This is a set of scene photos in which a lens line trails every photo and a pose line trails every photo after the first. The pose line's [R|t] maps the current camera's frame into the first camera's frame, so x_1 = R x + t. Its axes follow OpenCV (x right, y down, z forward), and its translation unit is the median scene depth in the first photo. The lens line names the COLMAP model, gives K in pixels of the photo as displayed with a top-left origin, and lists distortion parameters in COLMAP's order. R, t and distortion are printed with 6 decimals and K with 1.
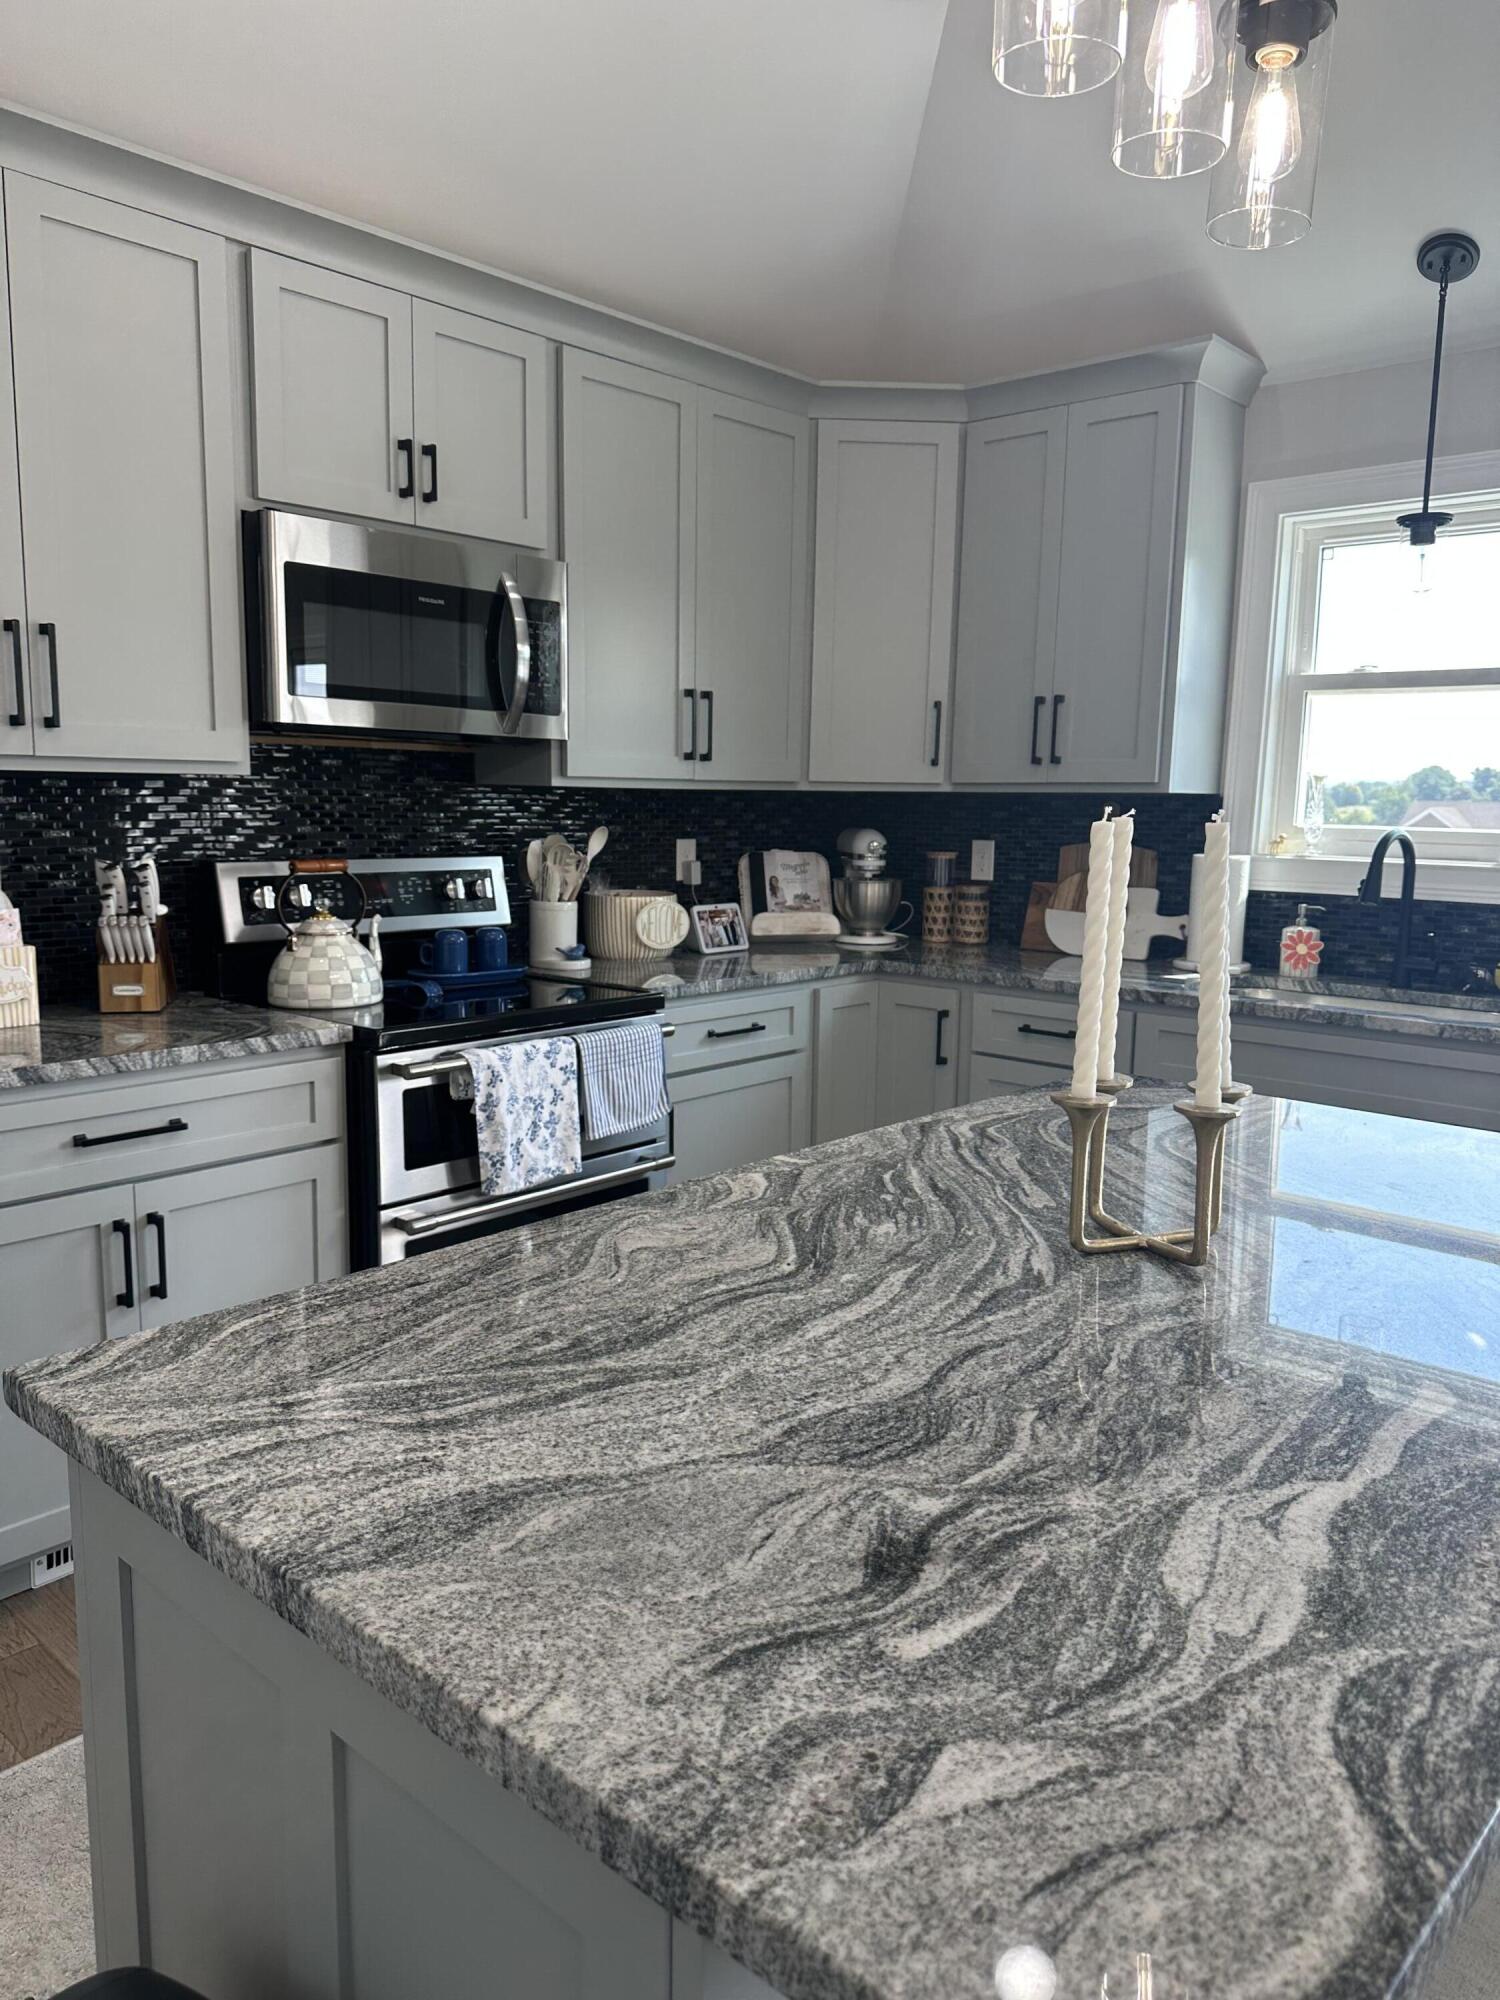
lens RADIAL K [[1404.6, 0, 751.9], [0, 1404.6, 1015.9], [0, 0, 1]] dist [0.059983, -0.077201]
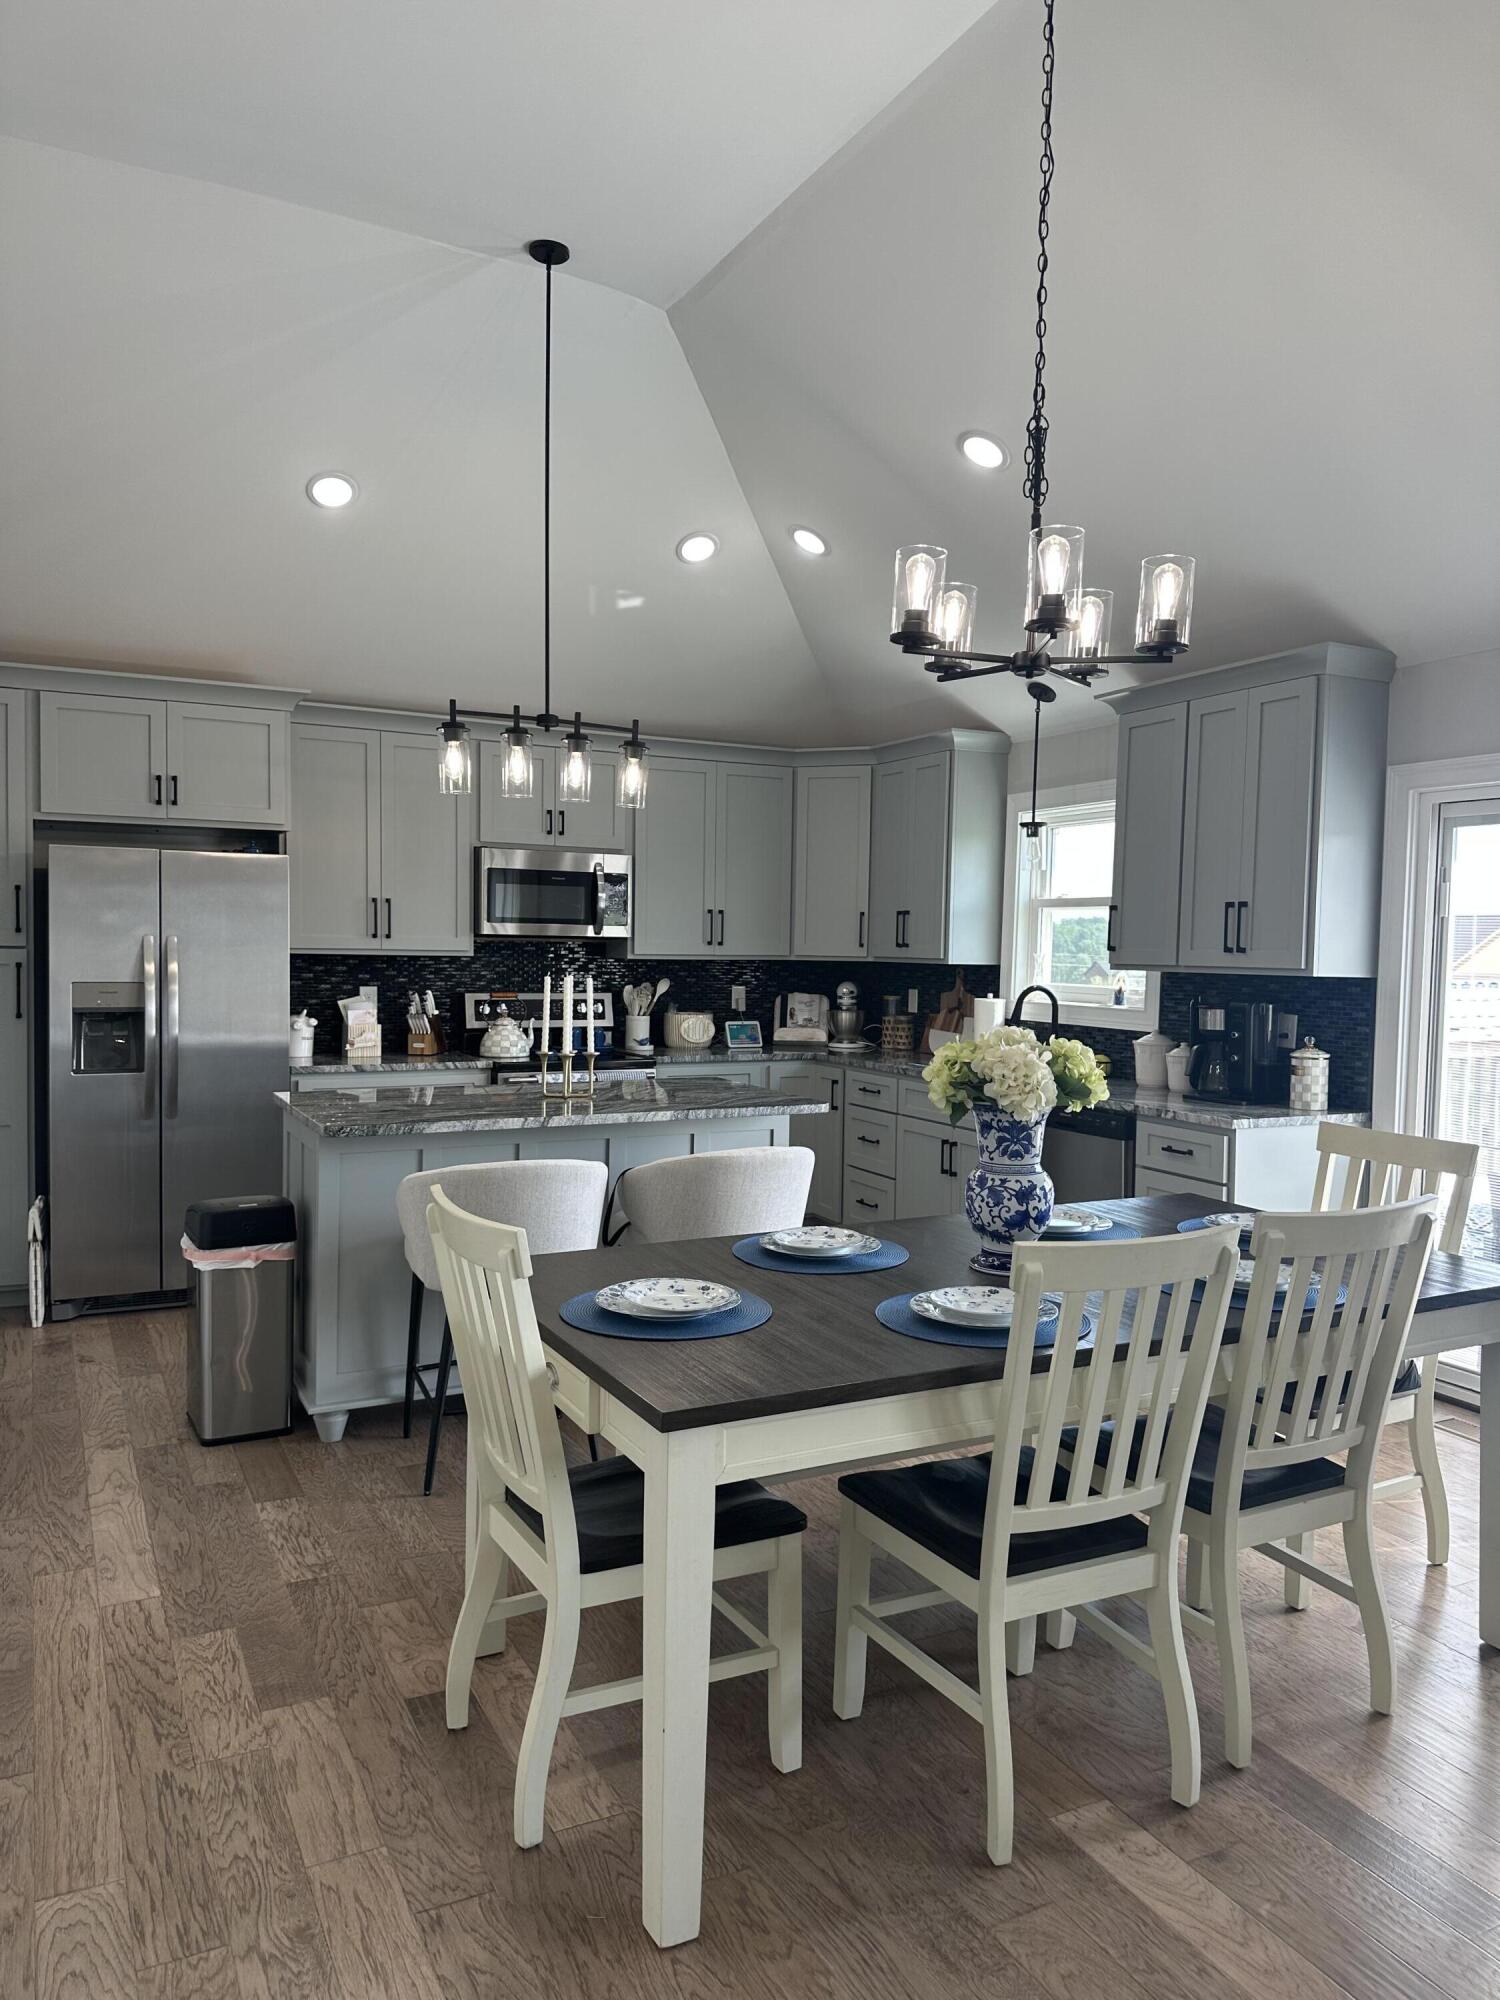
lens RADIAL K [[1404.6, 0, 802.2], [0, 1404.6, 1015.1], [0, 0, 1]] dist [0.059983, -0.077201]
pose [[0.936161, 0.018685, -0.351075, 0.784209], [-0.056745, 0.993524, -0.098436, 0.101245], [0.346962, 0.112074, 0.931159, -0.777881]]
